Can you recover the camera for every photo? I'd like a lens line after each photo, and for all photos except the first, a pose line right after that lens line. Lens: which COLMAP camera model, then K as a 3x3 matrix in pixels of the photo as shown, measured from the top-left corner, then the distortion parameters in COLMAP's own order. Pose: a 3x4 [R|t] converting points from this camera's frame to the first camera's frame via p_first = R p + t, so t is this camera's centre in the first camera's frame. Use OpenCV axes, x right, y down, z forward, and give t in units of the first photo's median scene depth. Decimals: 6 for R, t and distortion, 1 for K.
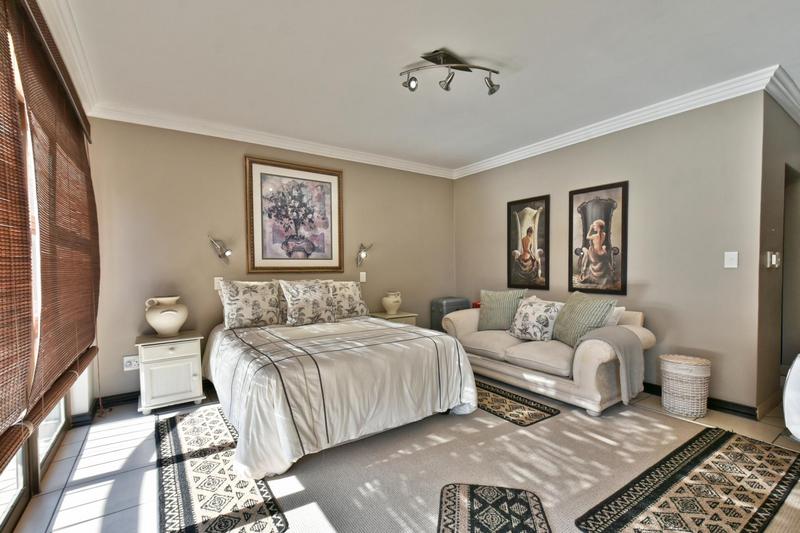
lens RADIAL K [[352.9, 0, 404.7], [0, 352.9, 270.5], [0, 0, 1]] dist [0.005470, -0.001143]
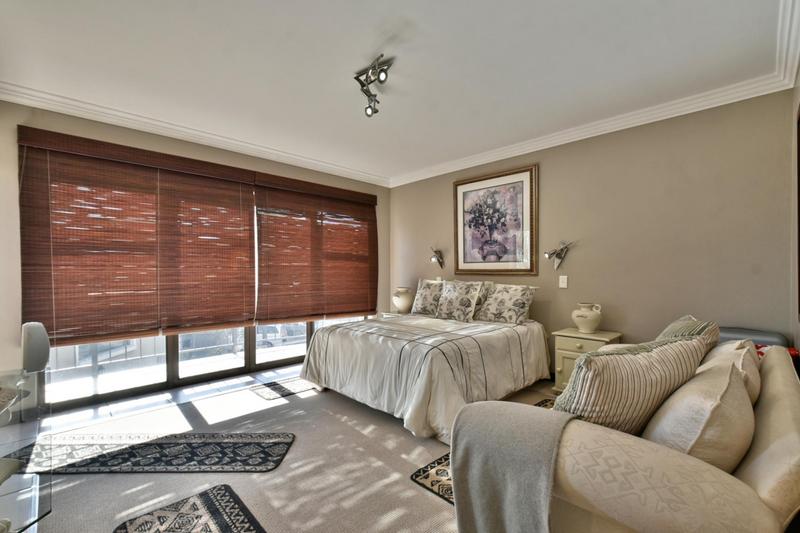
lens RADIAL K [[352.9, 0, 404.8], [0, 352.9, 268.7], [0, 0, 1]] dist [0.005470, -0.001143]
pose [[0.186519, -0.000827, -0.982451, 0.728978], [-0.008660, 0.999959, -0.002486, -0.007702], [0.982413, 0.008971, 0.186504, 0.561801]]
